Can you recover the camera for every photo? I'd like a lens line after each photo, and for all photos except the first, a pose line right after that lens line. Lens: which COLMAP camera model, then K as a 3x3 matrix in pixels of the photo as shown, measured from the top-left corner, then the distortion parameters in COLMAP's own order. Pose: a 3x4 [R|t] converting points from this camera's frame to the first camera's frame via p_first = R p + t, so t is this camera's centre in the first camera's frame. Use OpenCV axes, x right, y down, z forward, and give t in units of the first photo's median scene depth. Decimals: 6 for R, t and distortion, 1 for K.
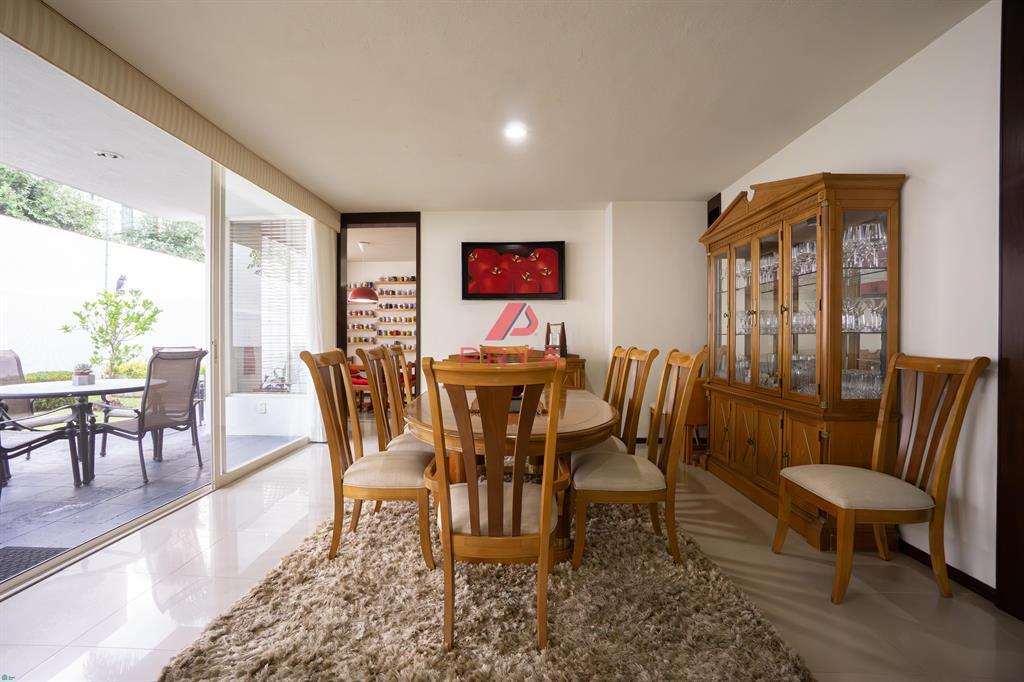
lens RADIAL K [[466.5, 0, 491.9], [0, 466.5, 344.6], [0, 0, 1]] dist [-0.050921, -0.000125]
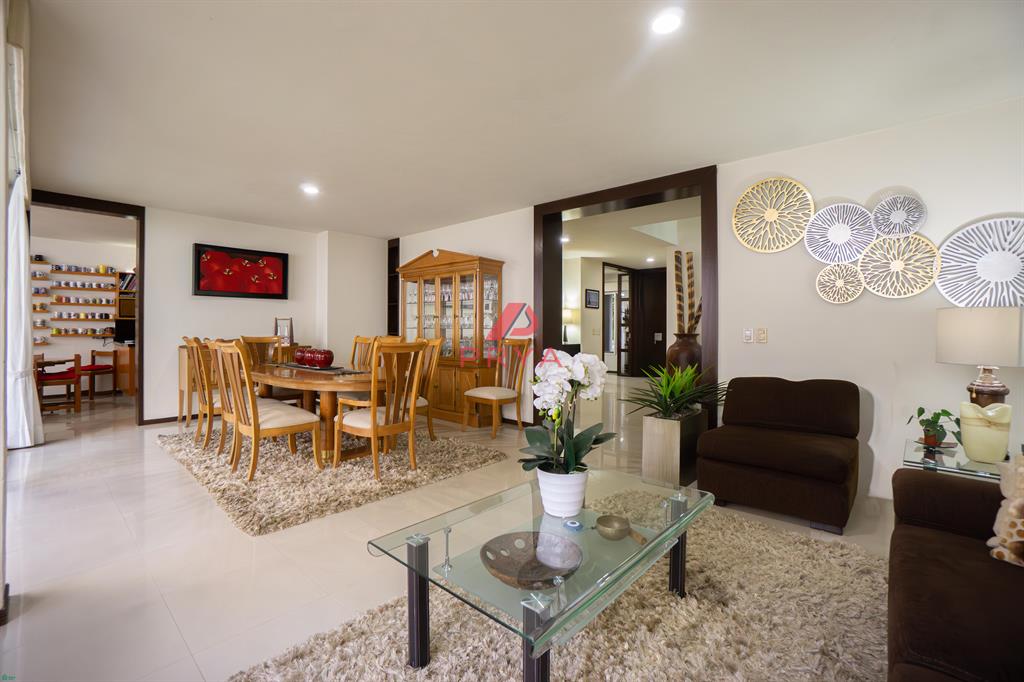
lens RADIAL K [[451.2, 0, 514.1], [0, 451.2, 332.7], [0, 0, 1]] dist [-0.075573, 0.019429]
pose [[0.622845, -0.003503, 0.782338, -0.400027], [0.008061, 0.999966, -0.001941, 0.000230], [-0.782304, 0.007515, 0.622851, -0.229462]]
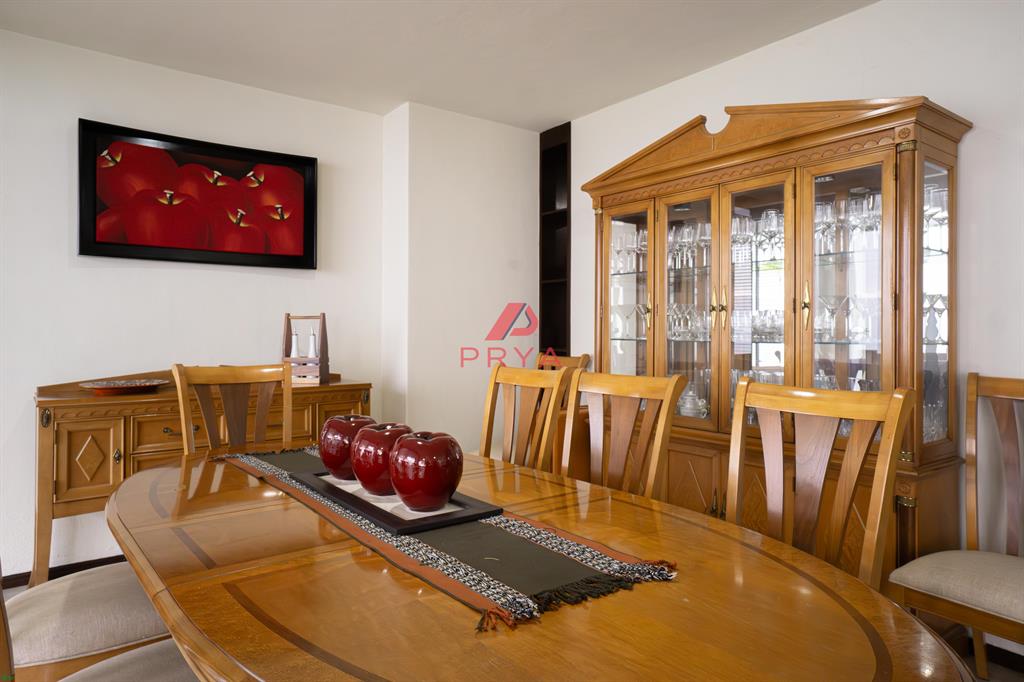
lens RADIAL K [[652.5, 0, 512.0], [0, 652.5, 341.0], [0, 0, 1]] dist [-0.001442, 0.000307]
pose [[0.770244, -0.002185, 0.637745, -0.141648], [0.004642, 0.999987, -0.002182, -0.013954], [-0.637732, 0.004641, 0.770244, 0.291724]]
